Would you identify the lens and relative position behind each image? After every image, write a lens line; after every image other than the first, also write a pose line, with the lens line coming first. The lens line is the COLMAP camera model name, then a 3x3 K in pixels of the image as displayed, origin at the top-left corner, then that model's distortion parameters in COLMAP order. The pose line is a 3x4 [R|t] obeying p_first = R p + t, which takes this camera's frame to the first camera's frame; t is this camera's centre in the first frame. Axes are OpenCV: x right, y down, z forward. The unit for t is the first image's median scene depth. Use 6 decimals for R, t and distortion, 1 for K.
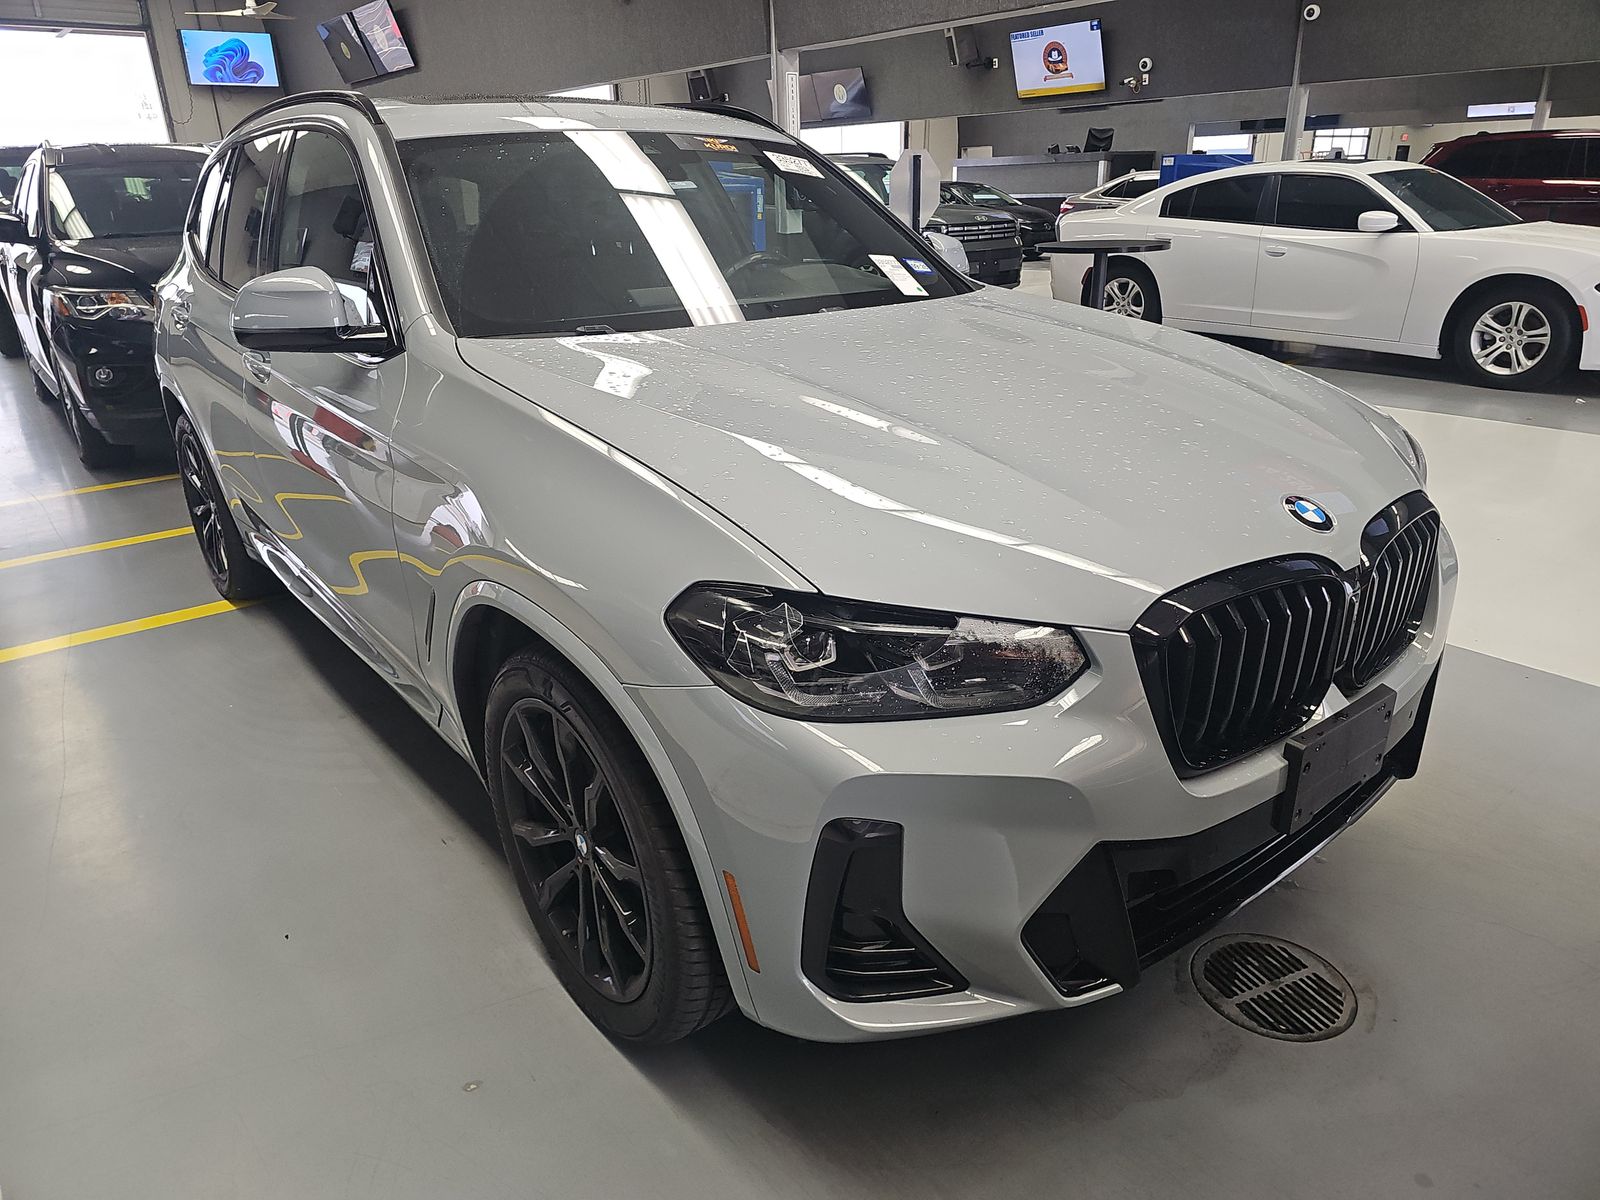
lens RADIAL K [[1053.5, 0, 799.1], [0, 1053.5, 601.6], [0, 0, 1]] dist [0.024485, -0.022935]
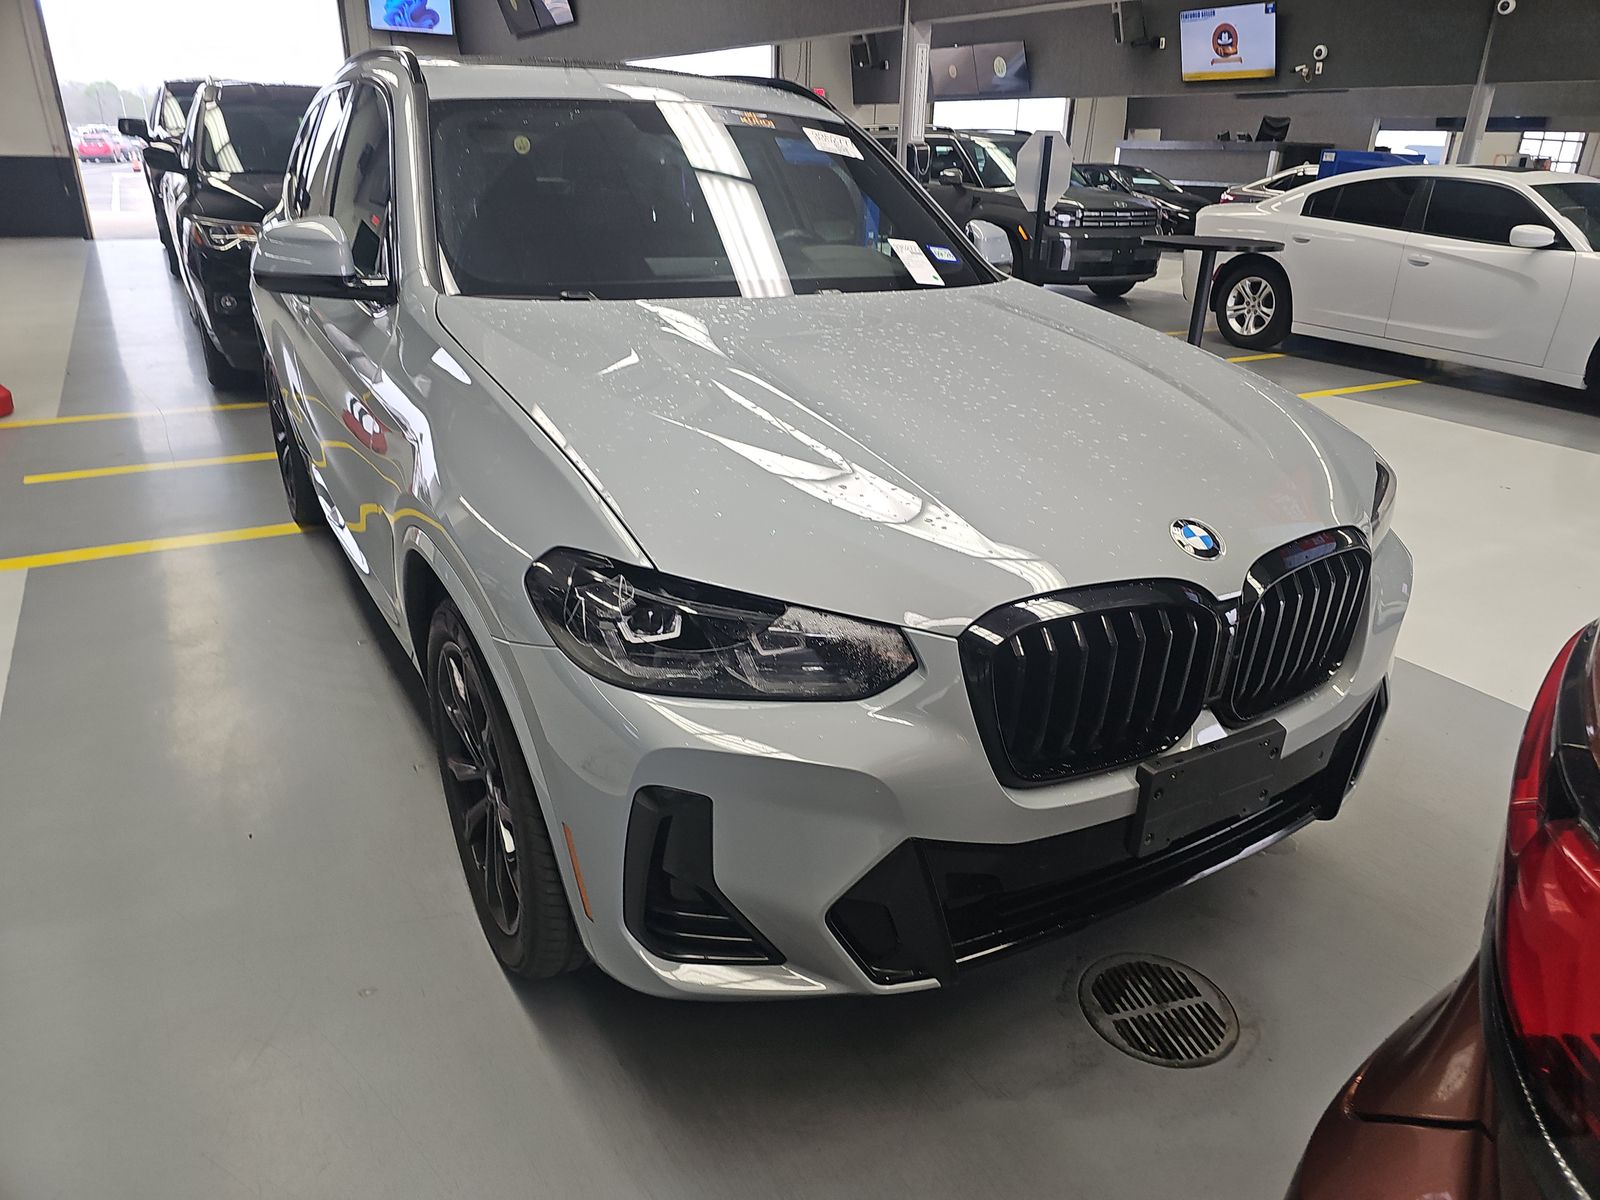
lens RADIAL K [[1053.5, 0, 834.1], [0, 1053.5, 605.6], [0, 0, 1]] dist [0.024485, -0.022935]
pose [[0.989153, 0.103137, -0.104594, 0.161806], [-0.099973, 0.994372, 0.035063, -0.013887], [0.107622, -0.024226, 0.993897, -0.009050]]
